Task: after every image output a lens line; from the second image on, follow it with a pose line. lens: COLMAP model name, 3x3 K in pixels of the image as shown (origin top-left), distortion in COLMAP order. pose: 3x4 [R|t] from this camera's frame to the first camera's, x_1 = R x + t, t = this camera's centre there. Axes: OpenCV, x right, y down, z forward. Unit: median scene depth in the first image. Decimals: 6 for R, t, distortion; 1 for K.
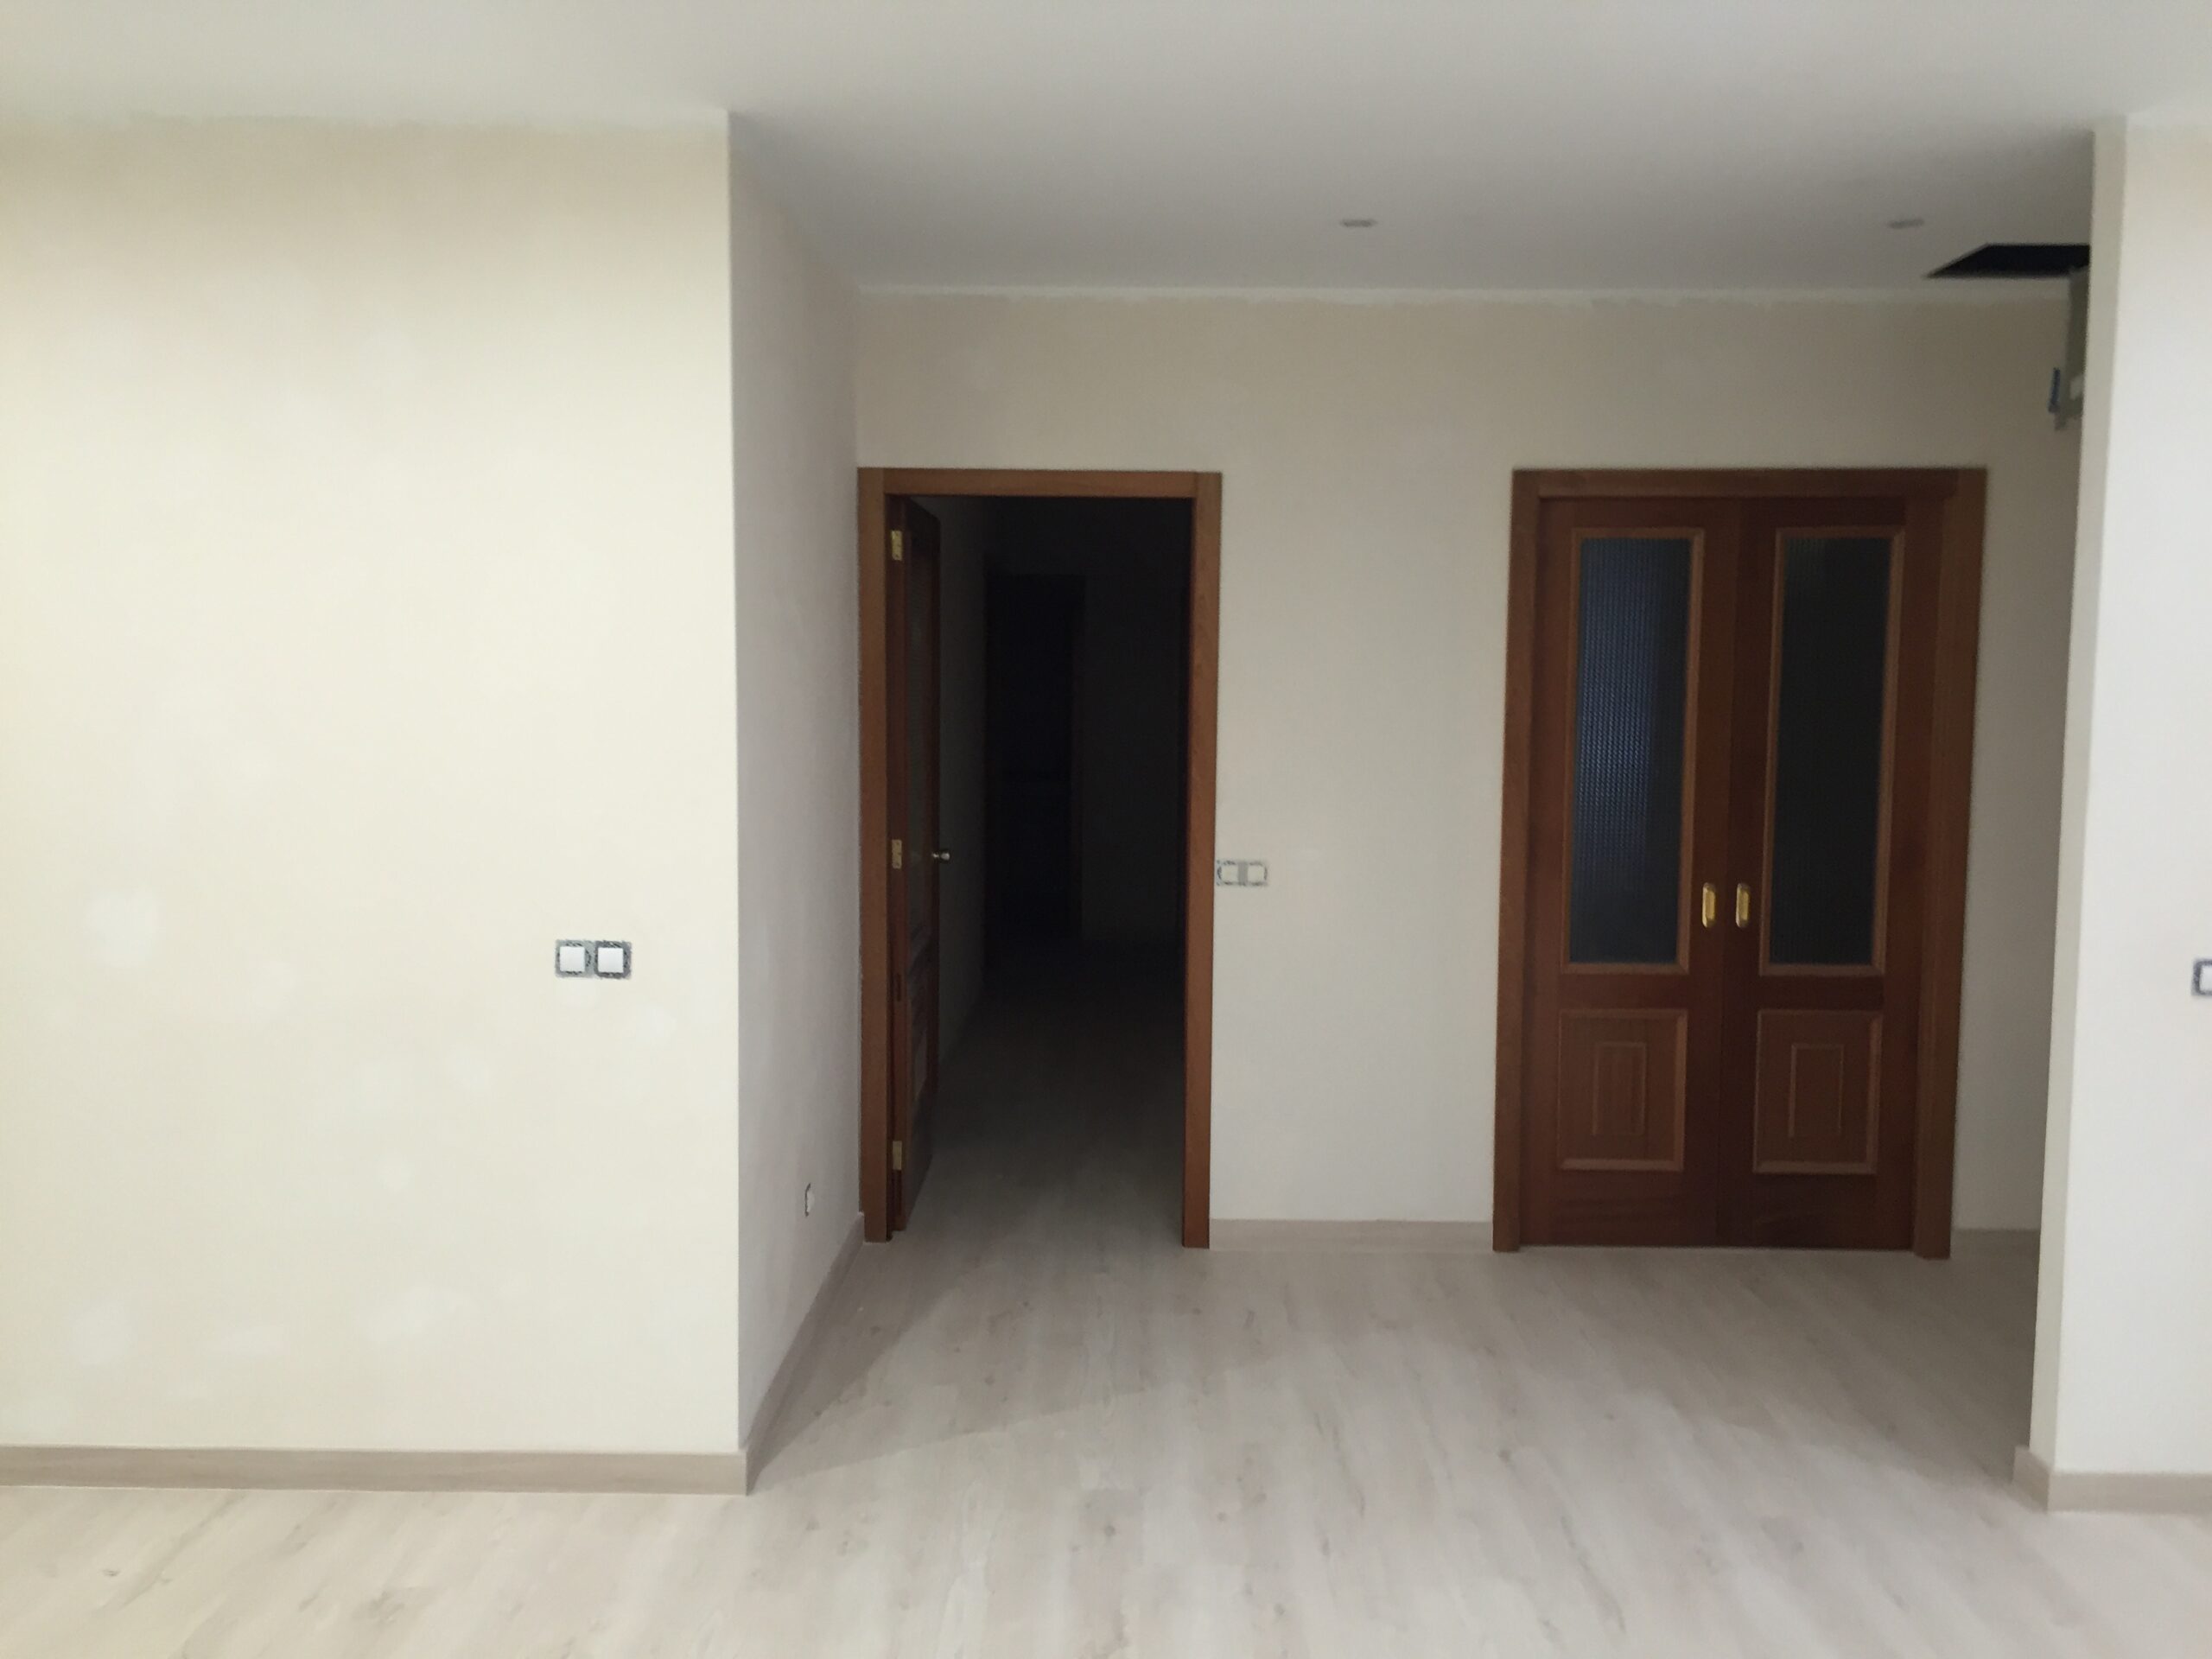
lens RADIAL K [[1875.5, 0, 1124.4], [0, 1875.5, 829.7], [0, 0, 1]] dist [0.069191, -0.107214]
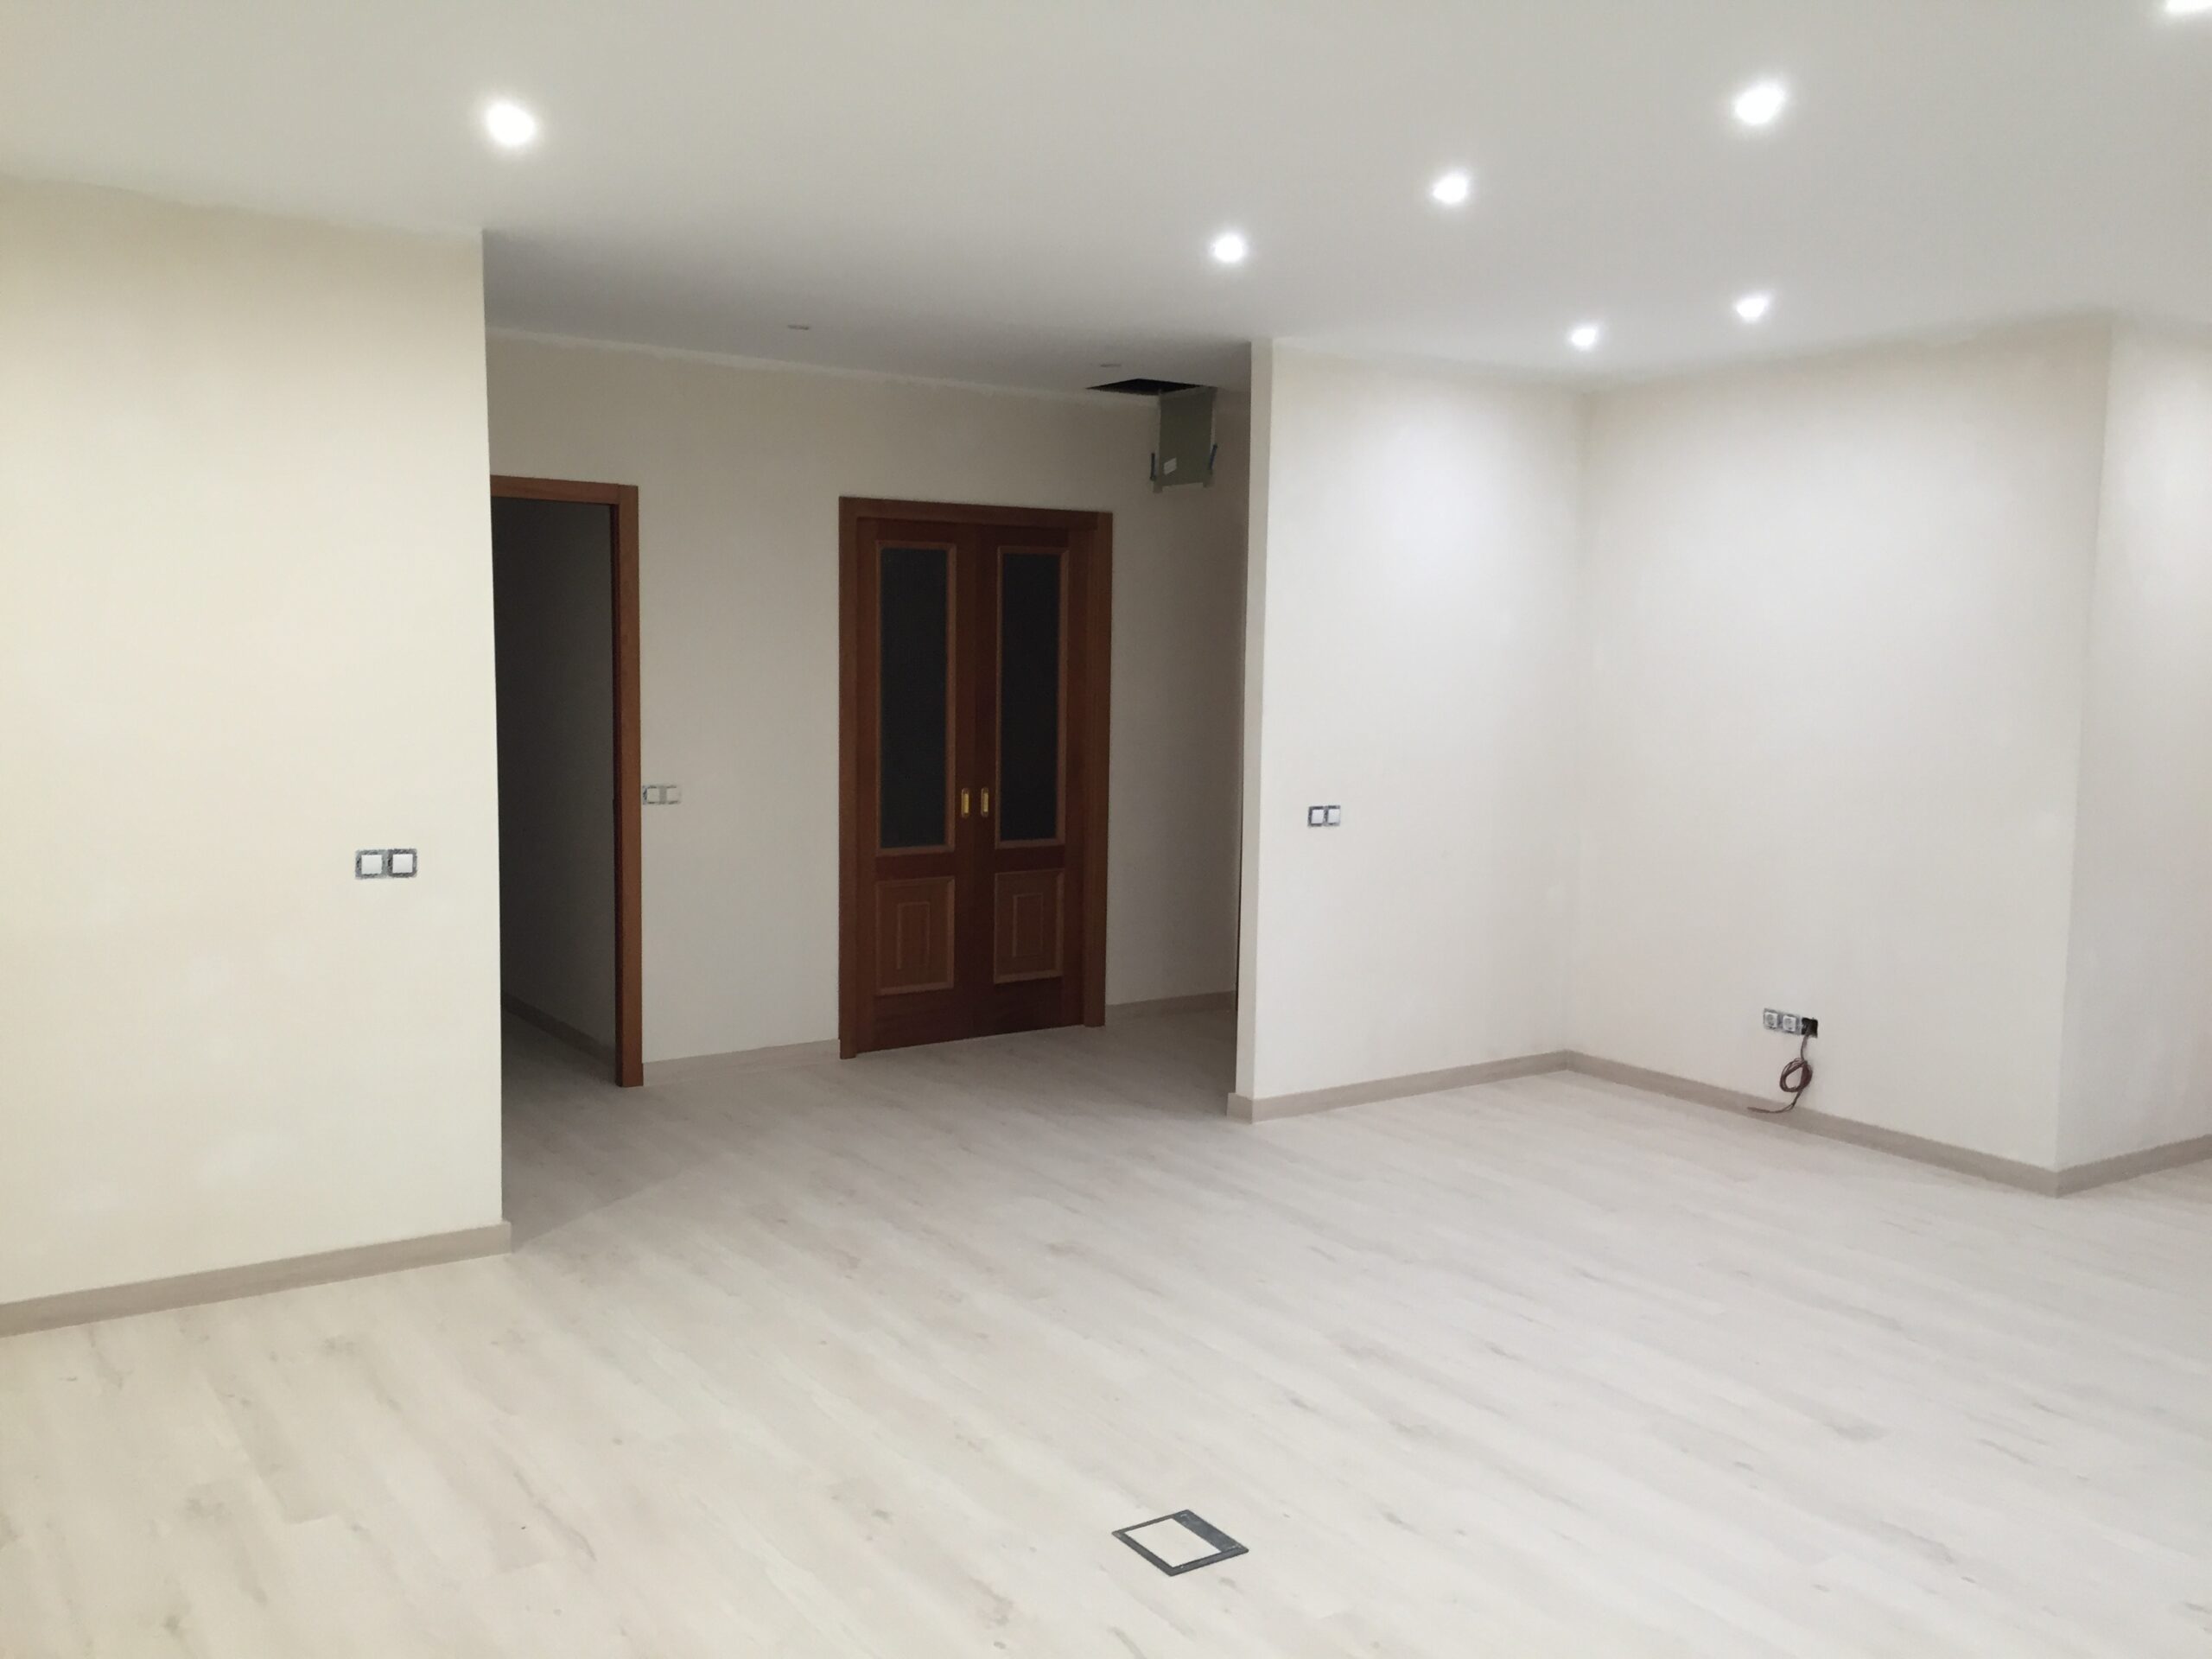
lens RADIAL K [[1875.5, 0, 1124.4], [0, 1875.5, 829.7], [0, 0, 1]] dist [0.069191, -0.107214]
pose [[0.812121, -0.053794, 0.581005, -0.439021], [0.039694, 0.998528, 0.036968, 0.011964], [-0.582138, -0.006960, 0.813060, -0.252921]]
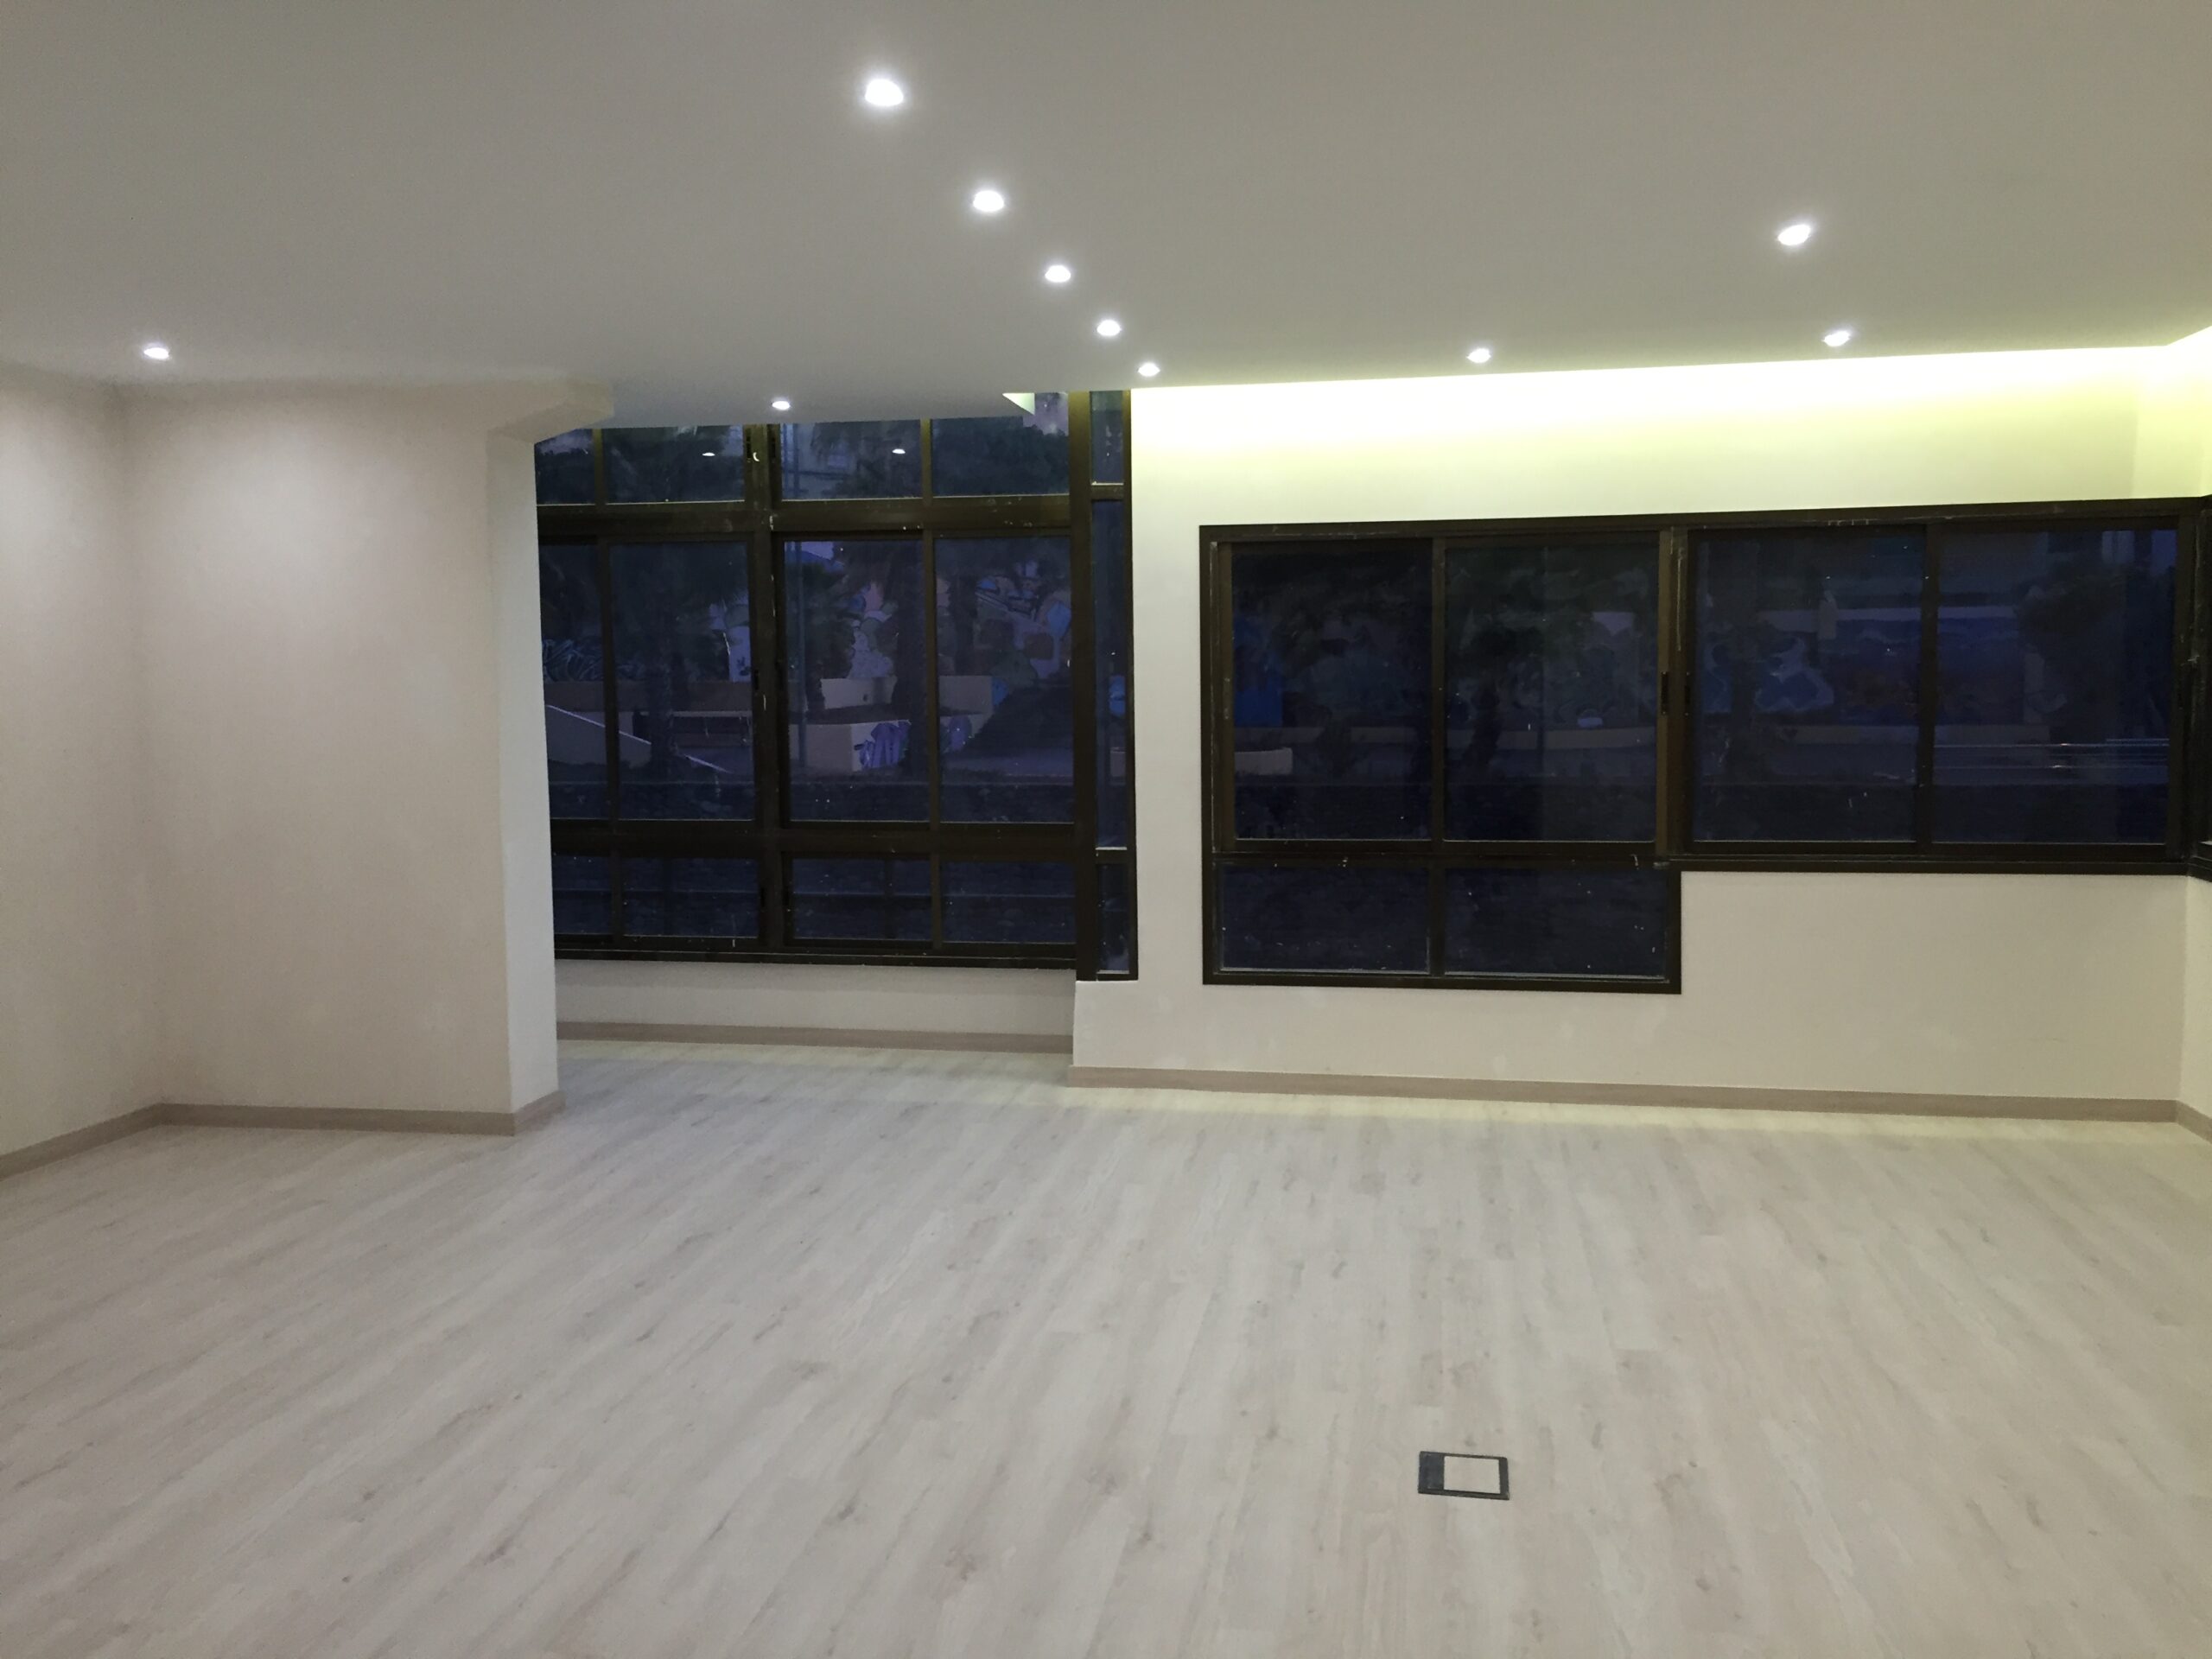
lens RADIAL K [[1855.7, 0, 1106.0], [0, 1855.7, 829.5], [0, 0, 1]] dist [0.070693, -0.108052]
pose [[-0.987415, -0.013877, 0.157544, -0.018927], [0.013627, 0.984974, 0.172167, -0.086742], [-0.157566, 0.172147, -0.972388, 0.973093]]
